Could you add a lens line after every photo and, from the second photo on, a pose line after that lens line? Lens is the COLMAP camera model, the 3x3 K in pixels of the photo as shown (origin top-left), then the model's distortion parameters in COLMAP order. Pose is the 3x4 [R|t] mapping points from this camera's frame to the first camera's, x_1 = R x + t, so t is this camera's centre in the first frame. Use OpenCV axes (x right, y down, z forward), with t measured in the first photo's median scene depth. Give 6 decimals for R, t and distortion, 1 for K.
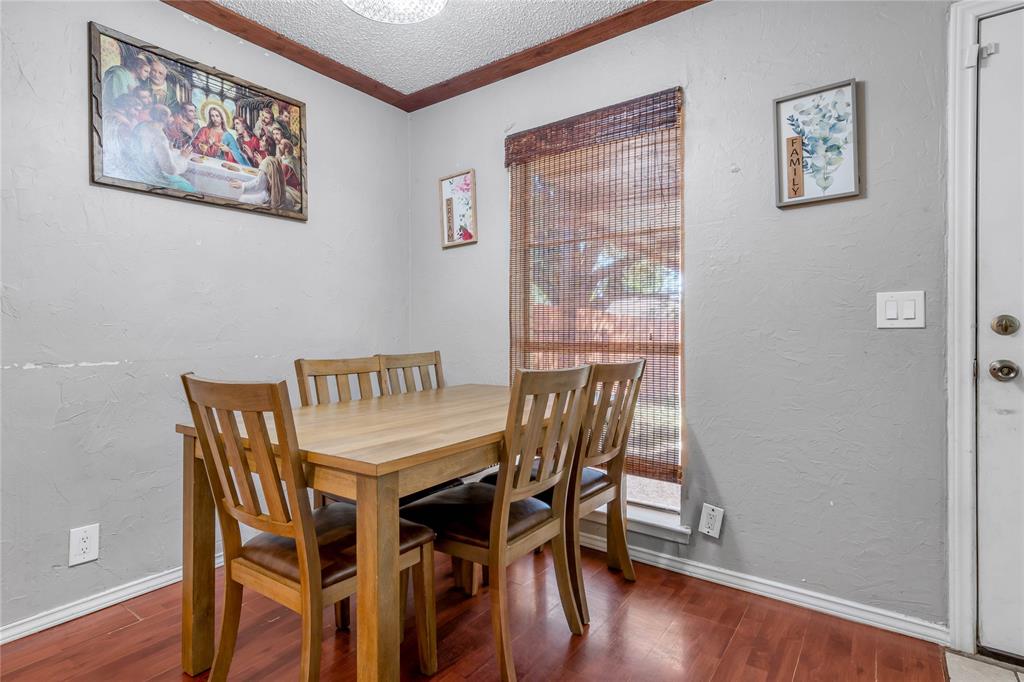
lens RADIAL K [[529.3, 0, 478.5], [0, 529.3, 332.2], [0, 0, 1]] dist [0.002490, 0.001344]
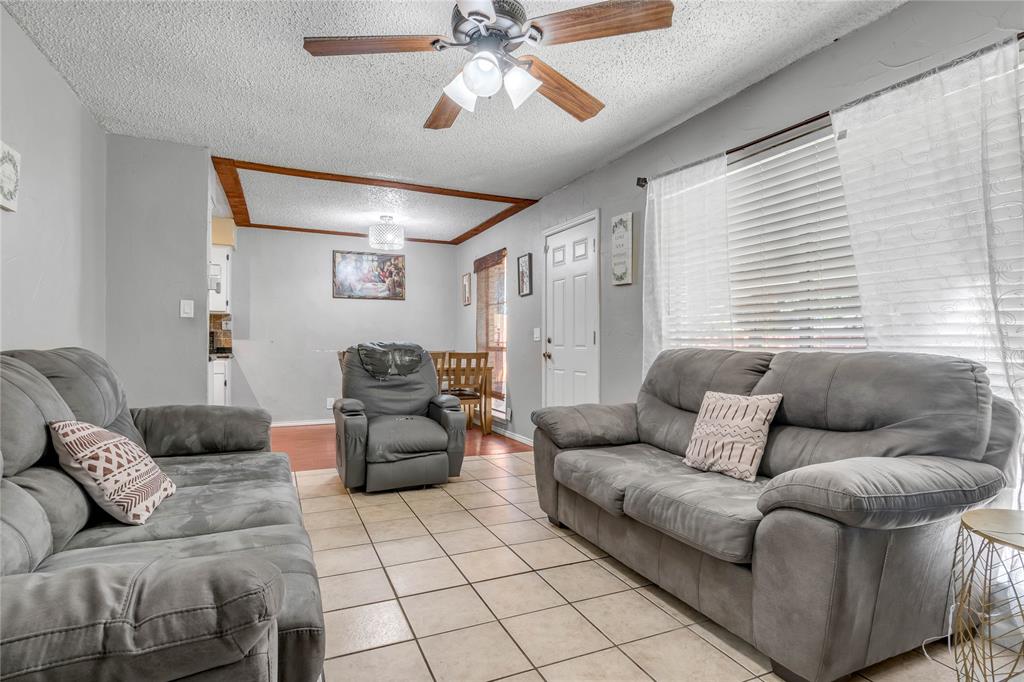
lens RADIAL K [[520.0, 0, 504.1], [0, 520.0, 345.1], [0, 0, 1]] dist [0.000884, 0.000131]
pose [[0.881781, 0.006800, -0.471609, 1.504136], [-0.005710, 0.999977, 0.003743, 0.002955], [0.471624, -0.000608, 0.881800, -1.180373]]
